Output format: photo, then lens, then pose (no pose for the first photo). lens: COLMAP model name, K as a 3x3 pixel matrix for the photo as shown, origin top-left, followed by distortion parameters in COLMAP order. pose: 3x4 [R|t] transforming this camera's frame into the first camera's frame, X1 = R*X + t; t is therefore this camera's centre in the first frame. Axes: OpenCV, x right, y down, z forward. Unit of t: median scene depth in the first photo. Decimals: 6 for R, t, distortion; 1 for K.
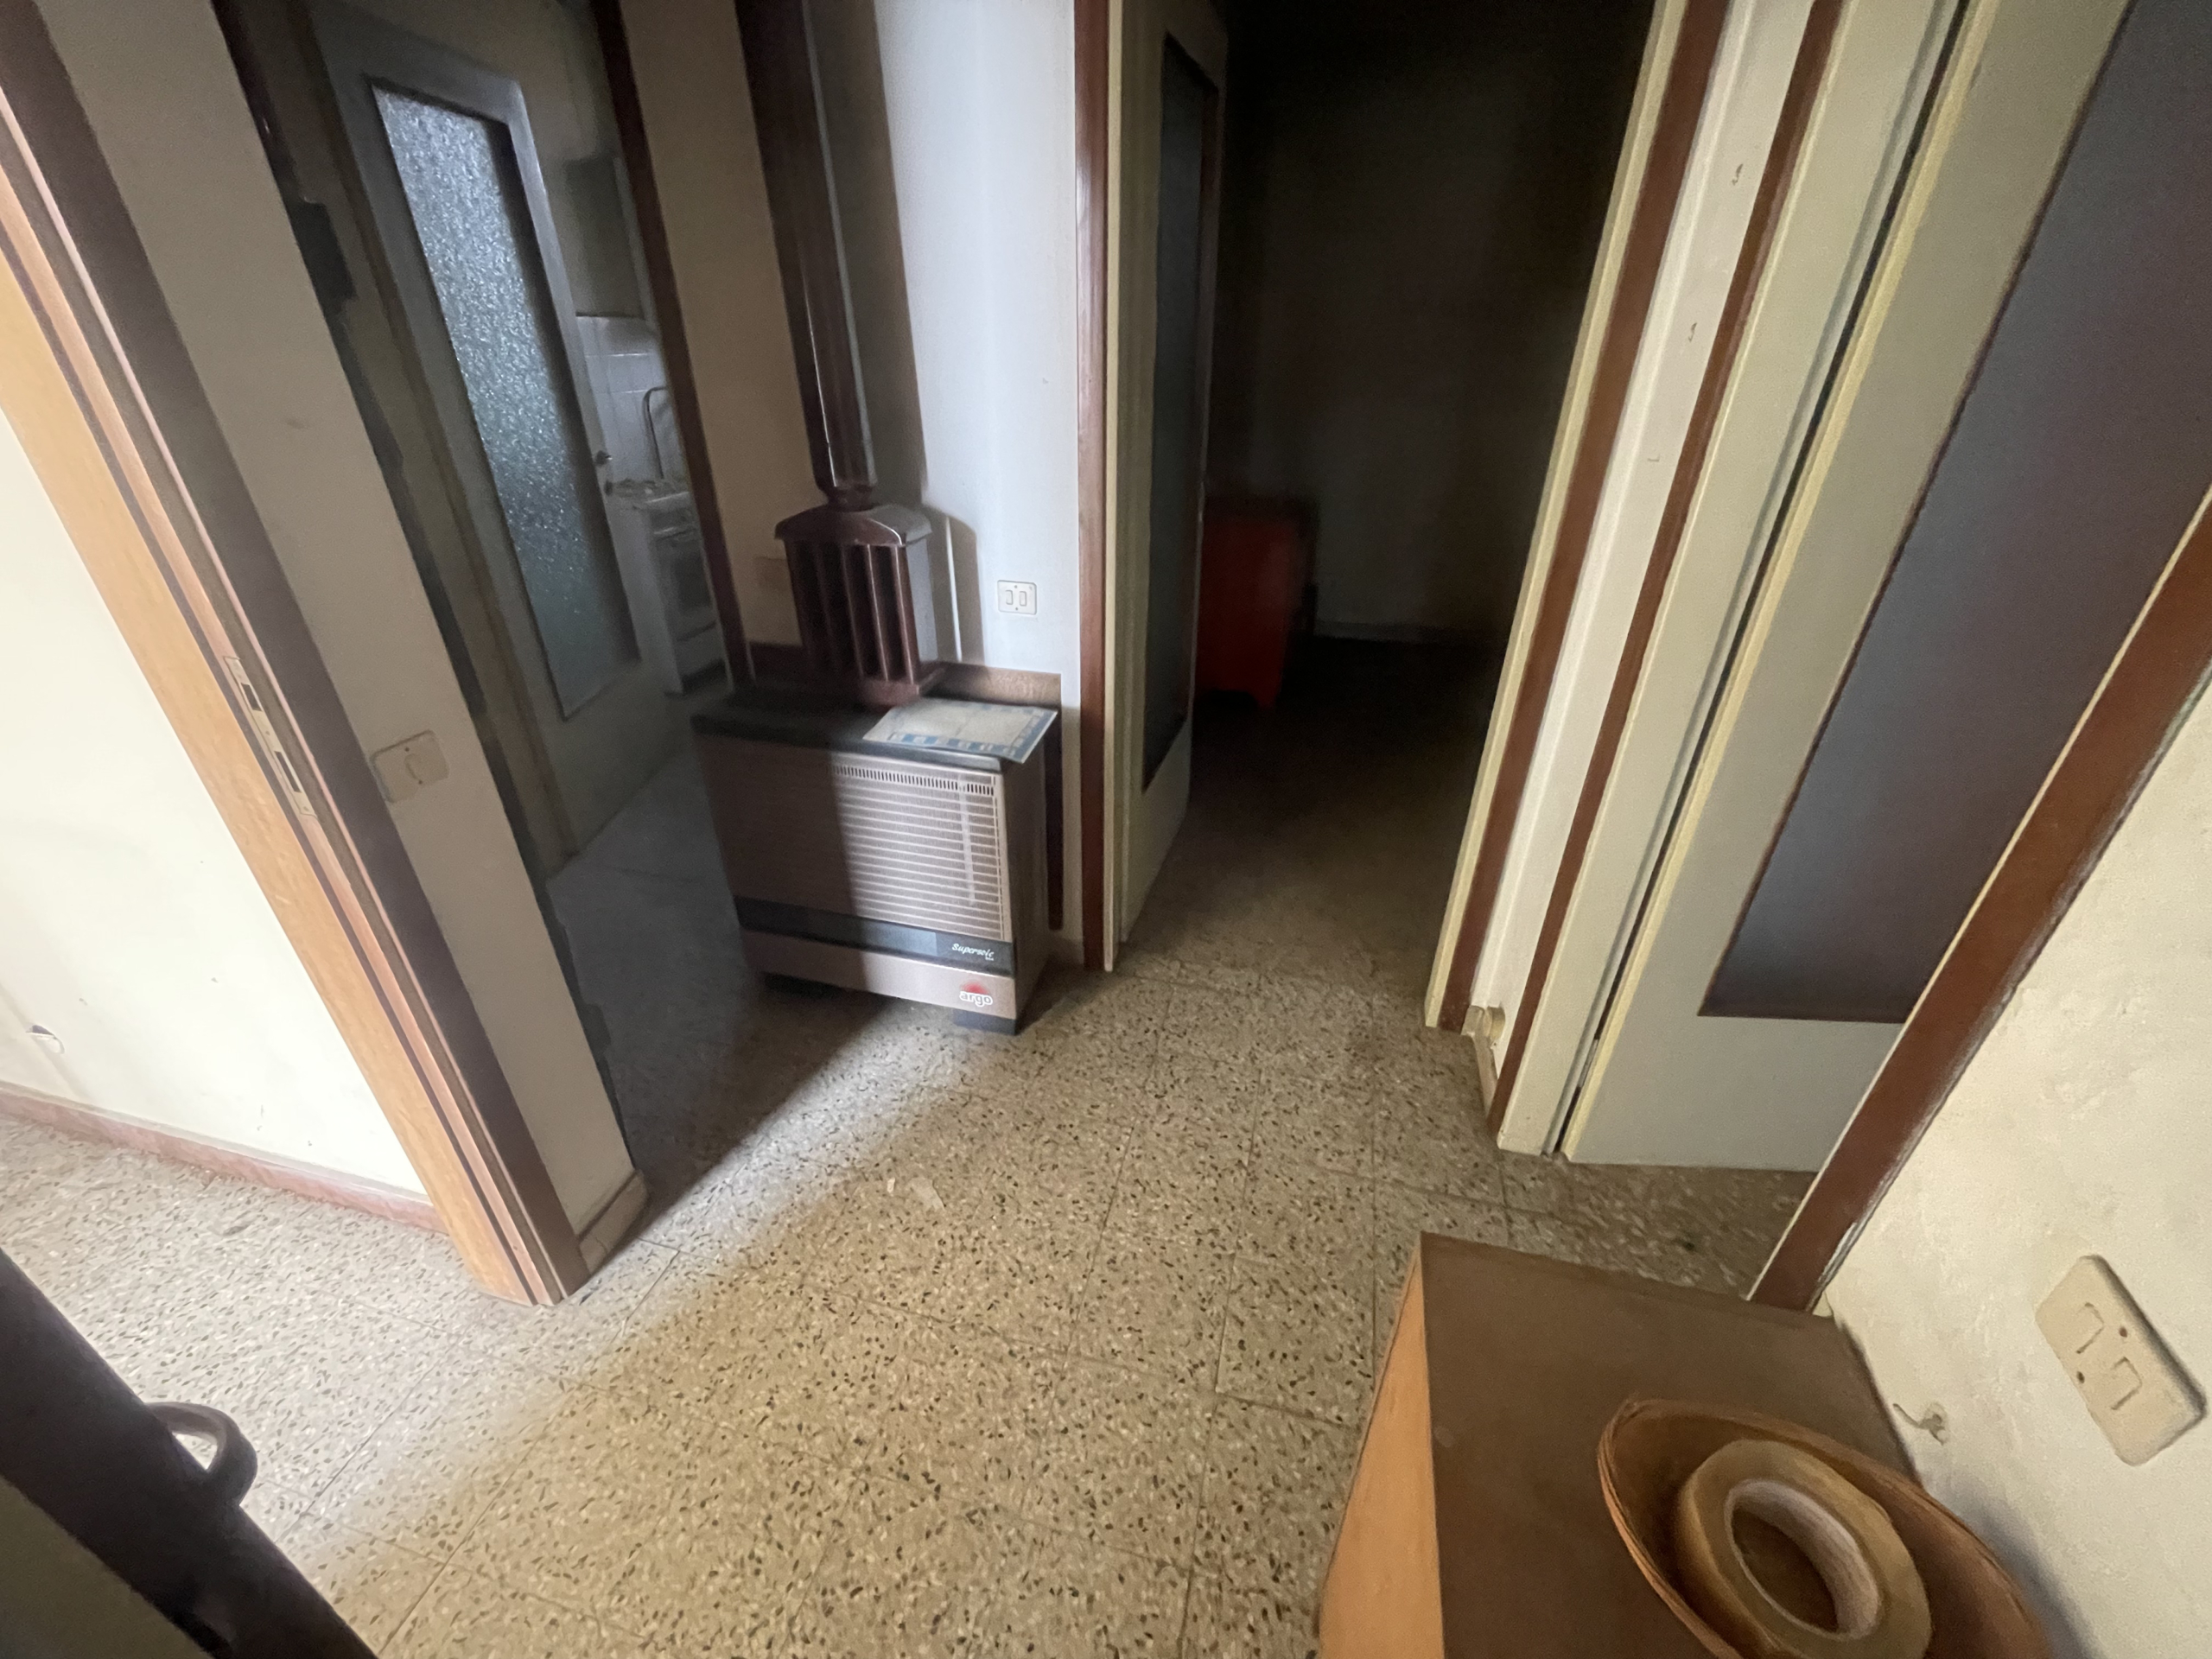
lens RADIAL K [[904.4, 0, 1098.5], [0, 904.4, 827.6], [0, 0, 1]] dist [-0.001208, -0.000166]
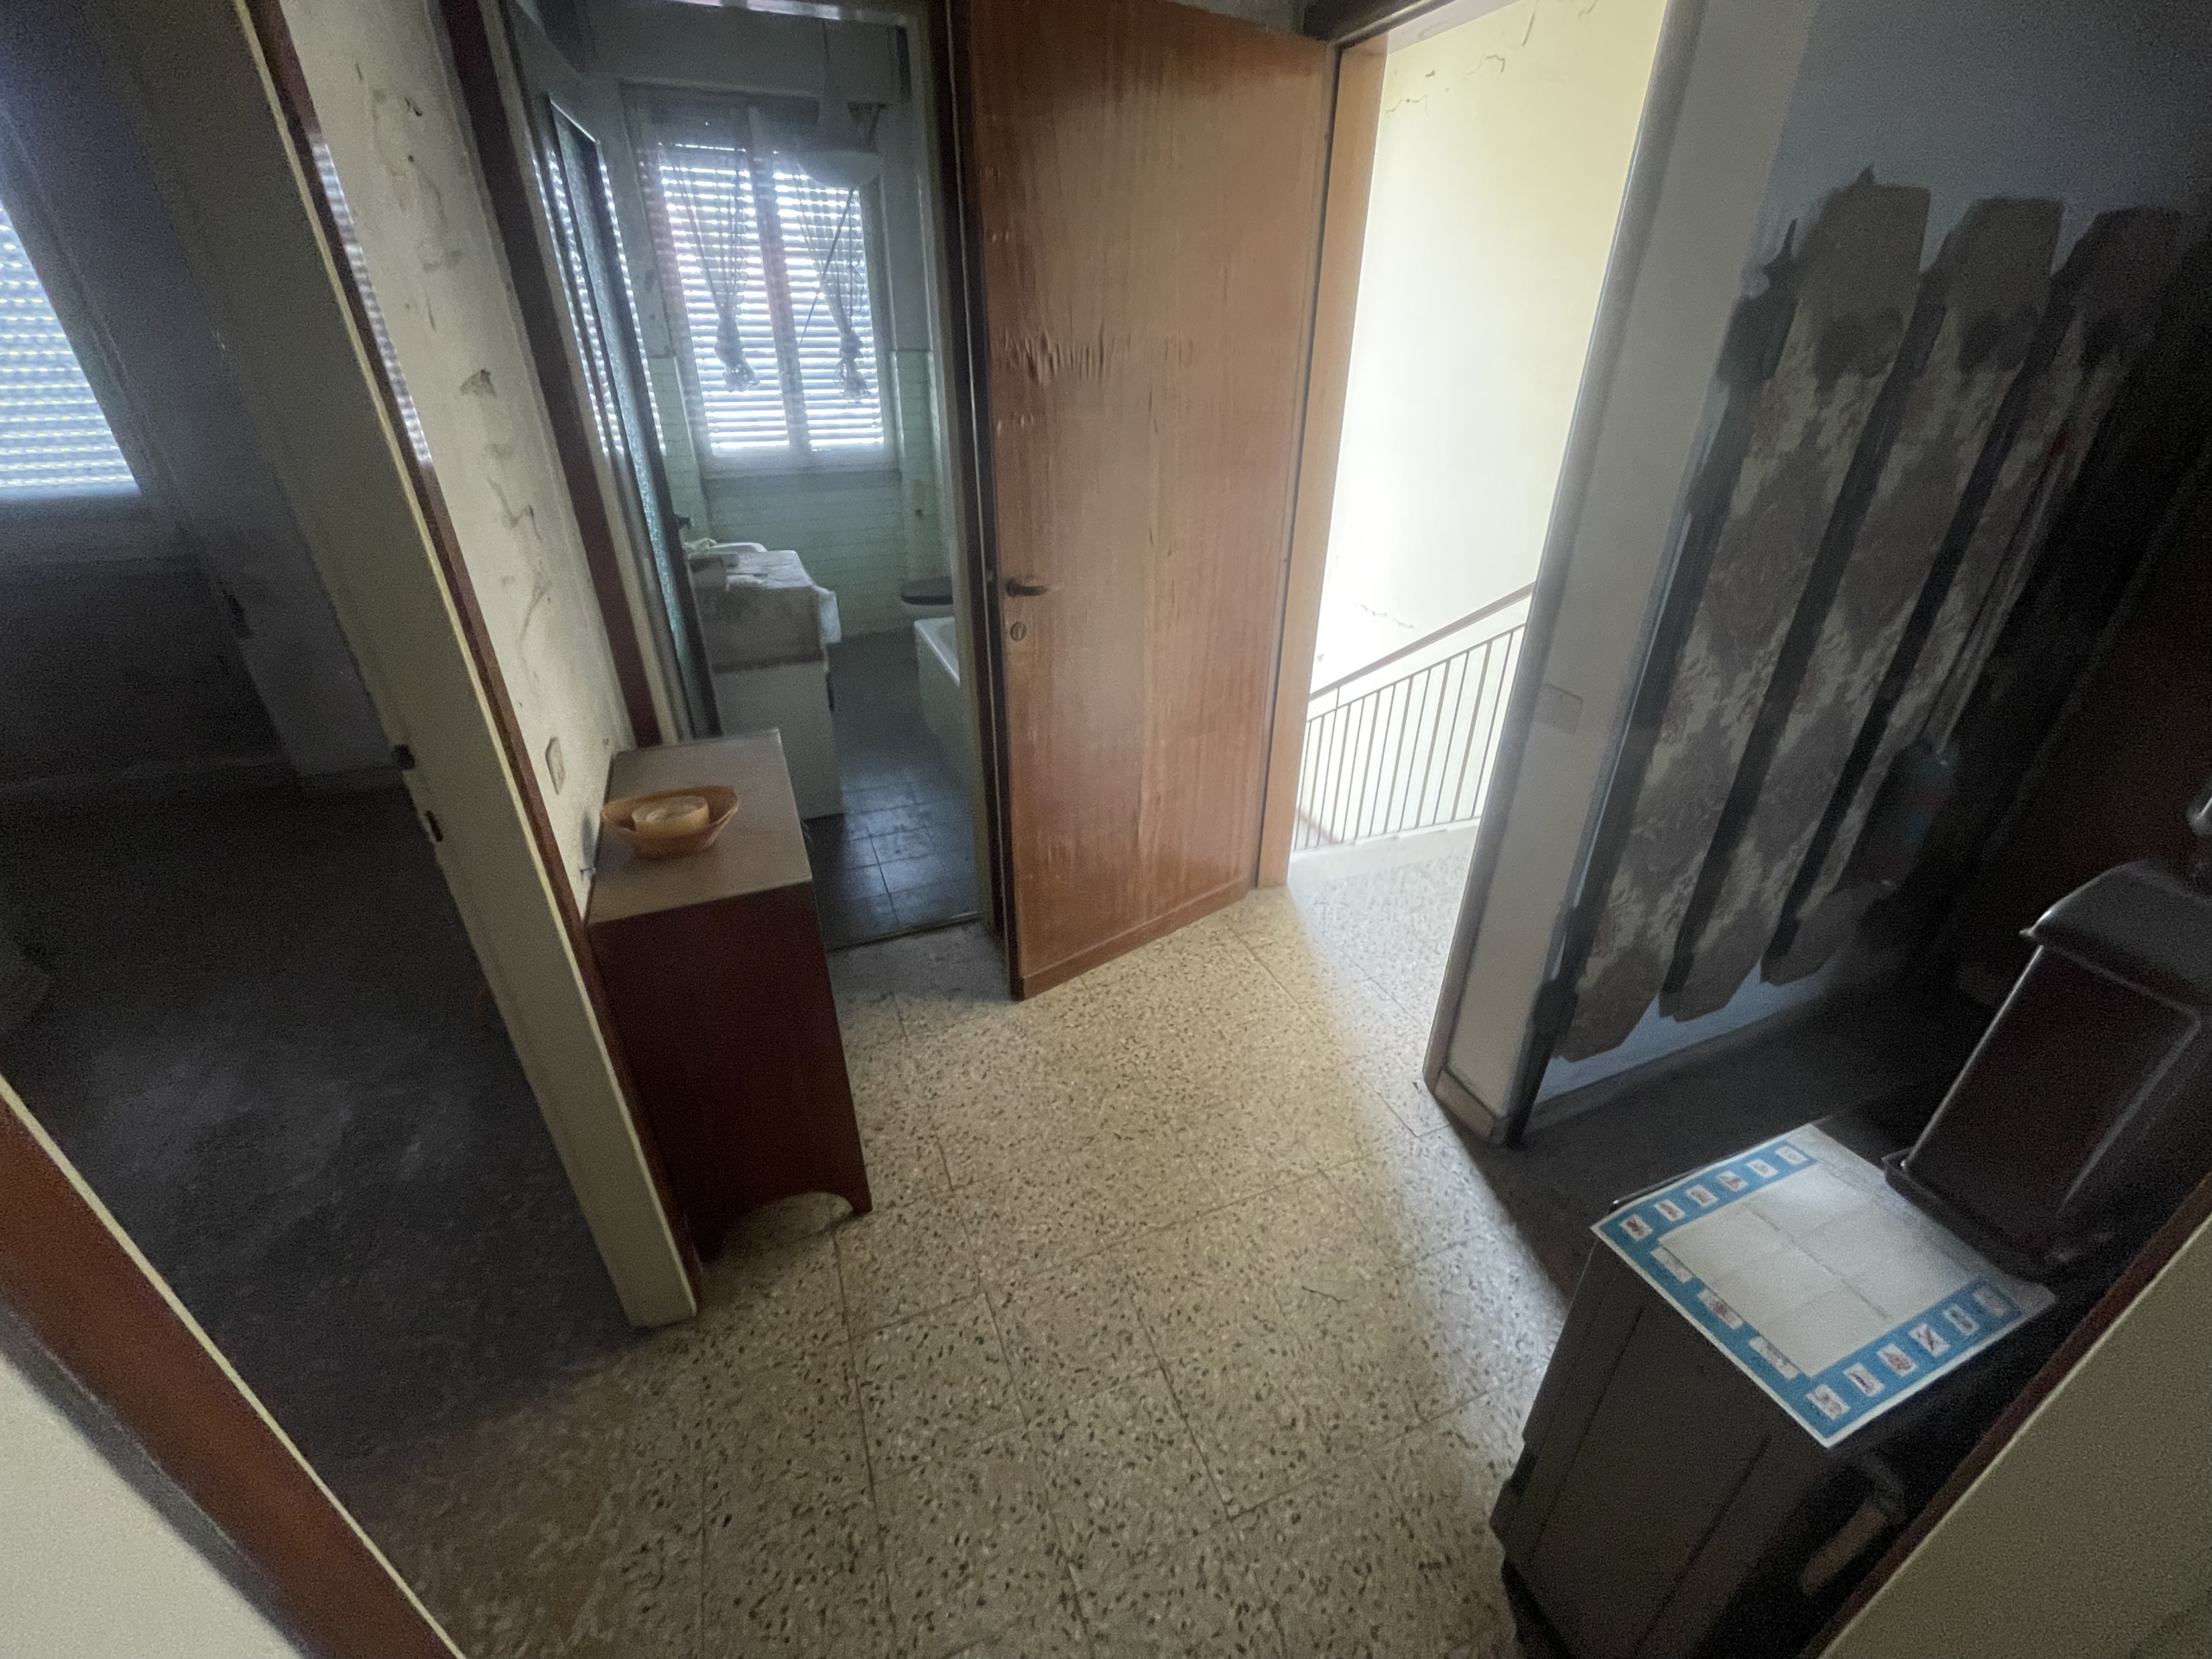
lens RADIAL K [[904.4, 0, 1098.5], [0, 904.4, 827.6], [0, 0, 1]] dist [-0.001208, -0.000166]
pose [[-0.807228, 0.281341, -0.518874, 0.385821], [-0.294358, 0.570081, 0.767047, -0.562875], [0.511602, 0.771916, -0.377371, 0.910607]]
